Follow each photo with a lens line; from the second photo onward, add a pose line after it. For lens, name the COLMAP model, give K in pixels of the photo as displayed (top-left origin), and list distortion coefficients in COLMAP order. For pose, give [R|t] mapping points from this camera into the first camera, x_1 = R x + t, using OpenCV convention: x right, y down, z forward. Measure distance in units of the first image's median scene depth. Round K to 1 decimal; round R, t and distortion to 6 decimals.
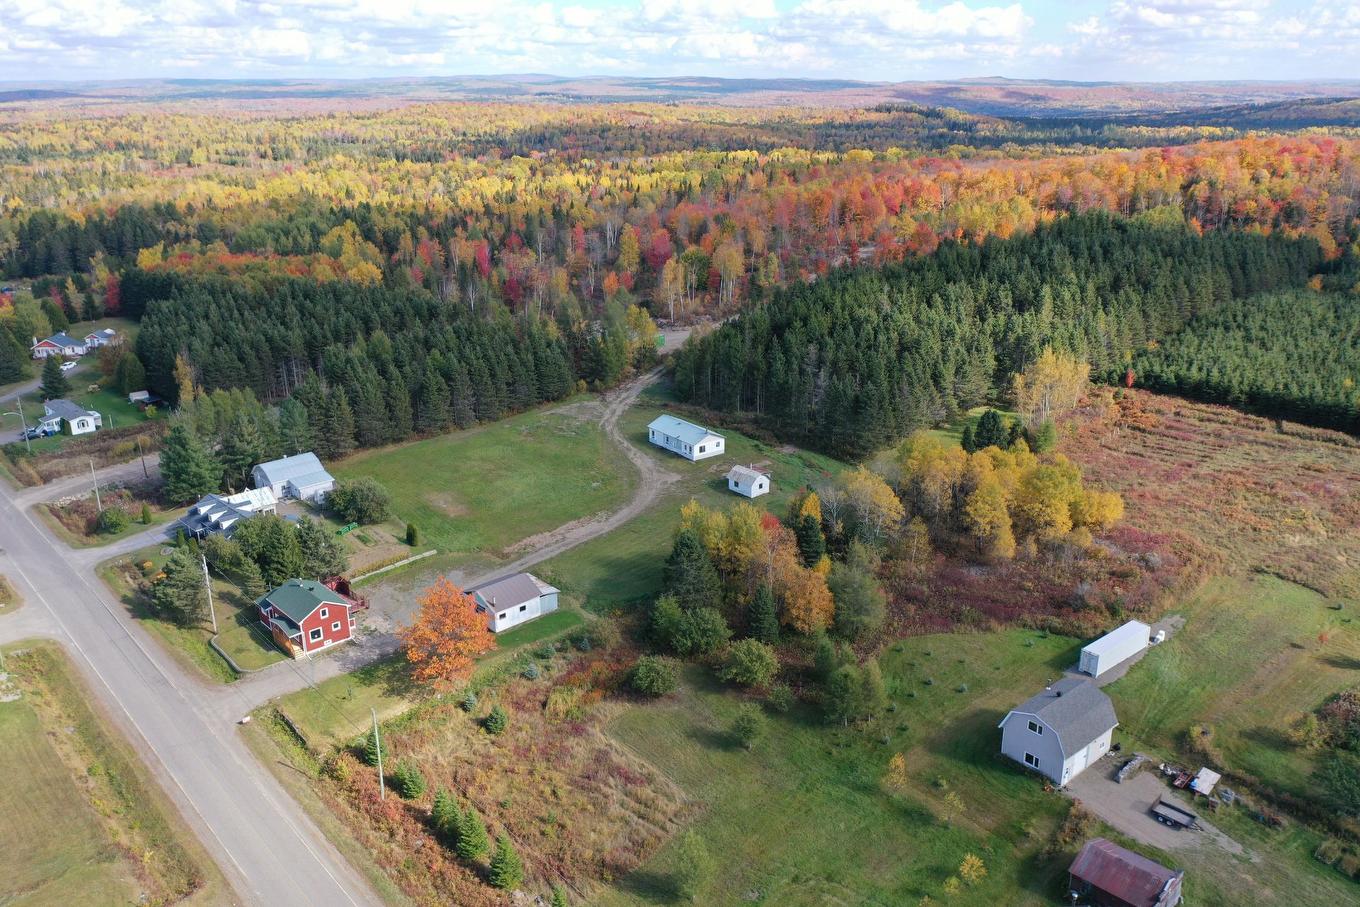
lens RADIAL K [[1071.2, 0, 680.0], [0, 1071.2, 453.5], [0, 0, 1]] dist [0.009053, 0.008073]
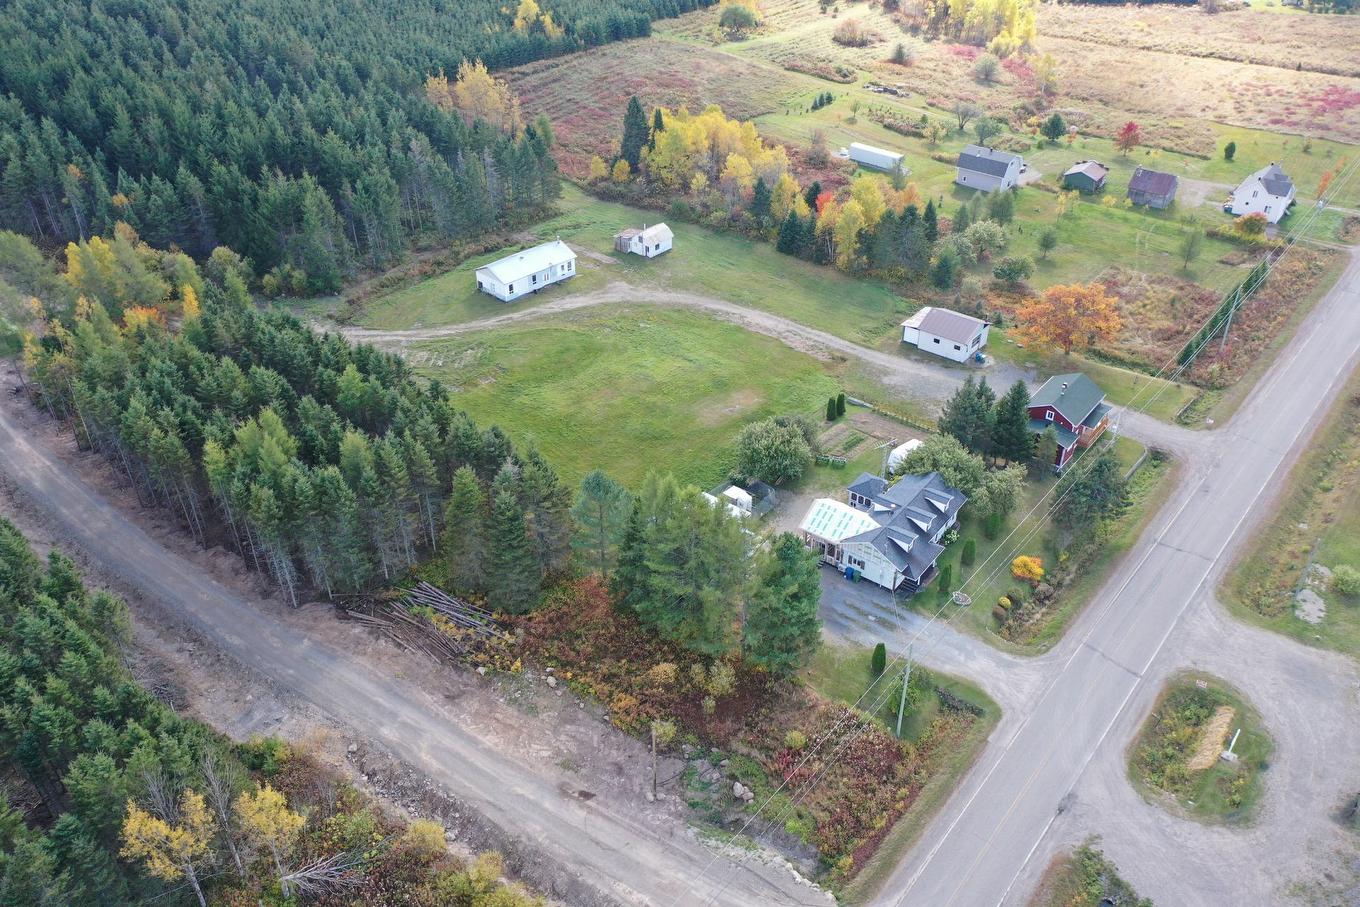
lens RADIAL K [[1071.2, 0, 680.0], [0, 1071.2, 453.5], [0, 0, 1]] dist [0.009053, 0.008073]
pose [[-0.145115, -0.548930, 0.823176, -0.796353], [0.330950, 0.757129, 0.563229, -0.345383], [-0.932424, 0.354163, 0.071797, 0.905850]]
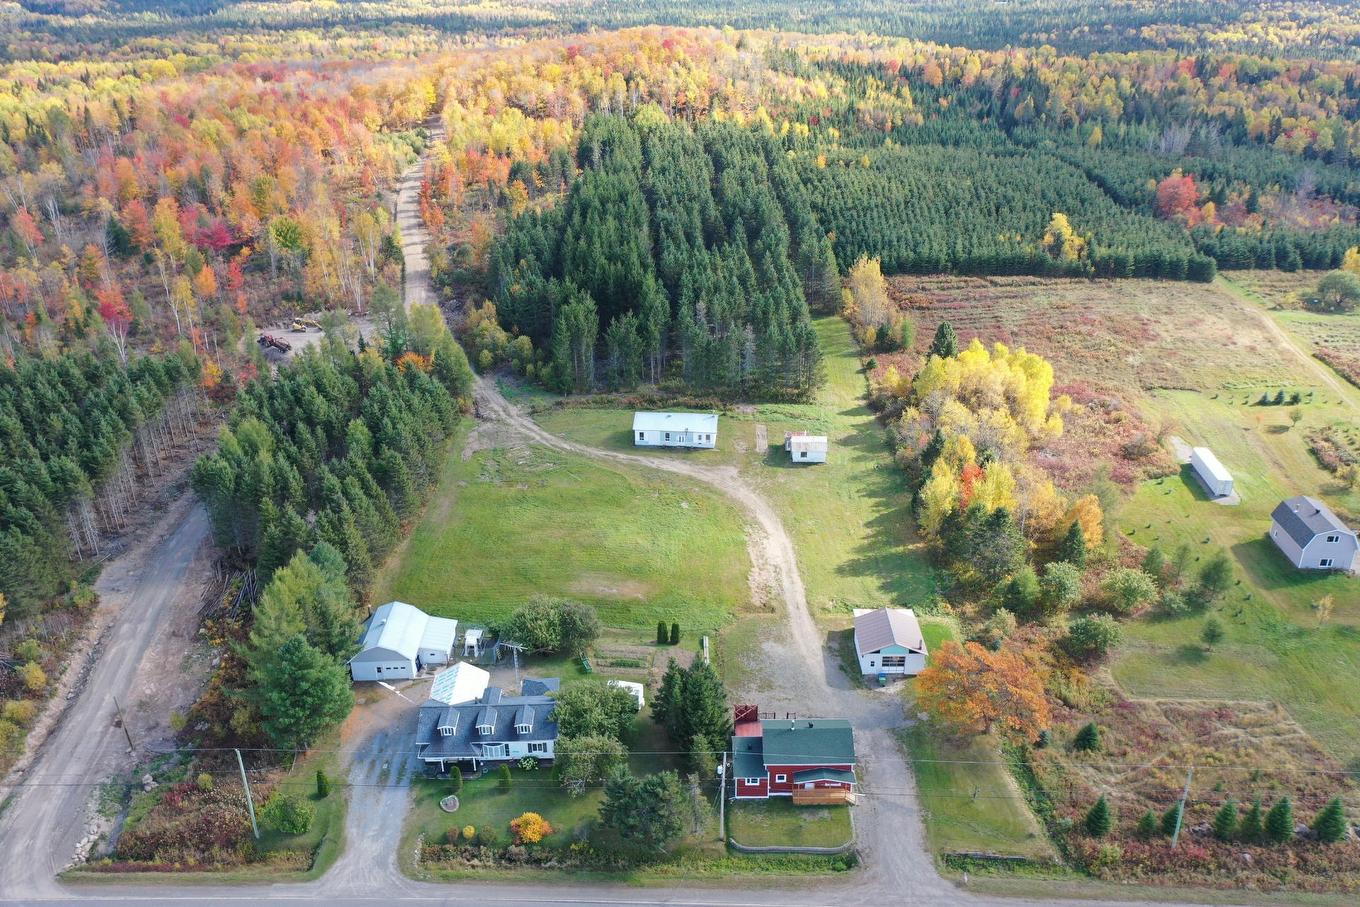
lens RADIAL K [[1071.2, 0, 680.0], [0, 1071.2, 453.5], [0, 0, 1]] dist [0.009053, 0.008073]
pose [[0.684646, -0.319606, 0.655066, -0.632527], [0.244394, 0.947370, 0.206790, -0.192491], [-0.686681, 0.018516, 0.726723, 0.325932]]
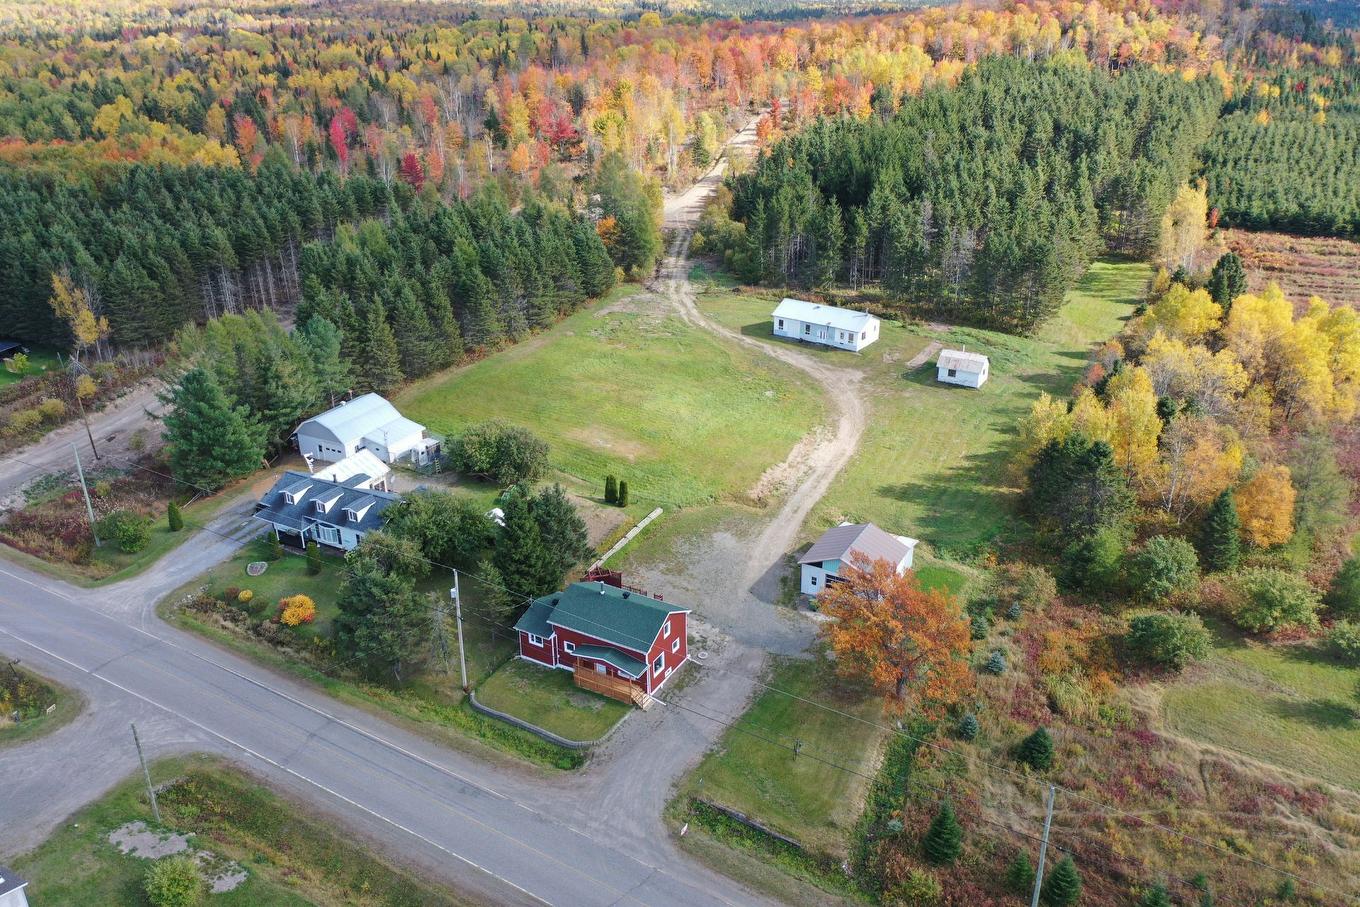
lens RADIAL K [[1071.2, 0, 680.0], [0, 1071.2, 453.5], [0, 0, 1]] dist [0.009053, 0.008073]
pose [[0.952461, -0.125923, 0.277419, -0.339825], [0.099895, 0.989326, 0.106094, -0.015570], [-0.287818, -0.073338, 0.954873, 0.274113]]
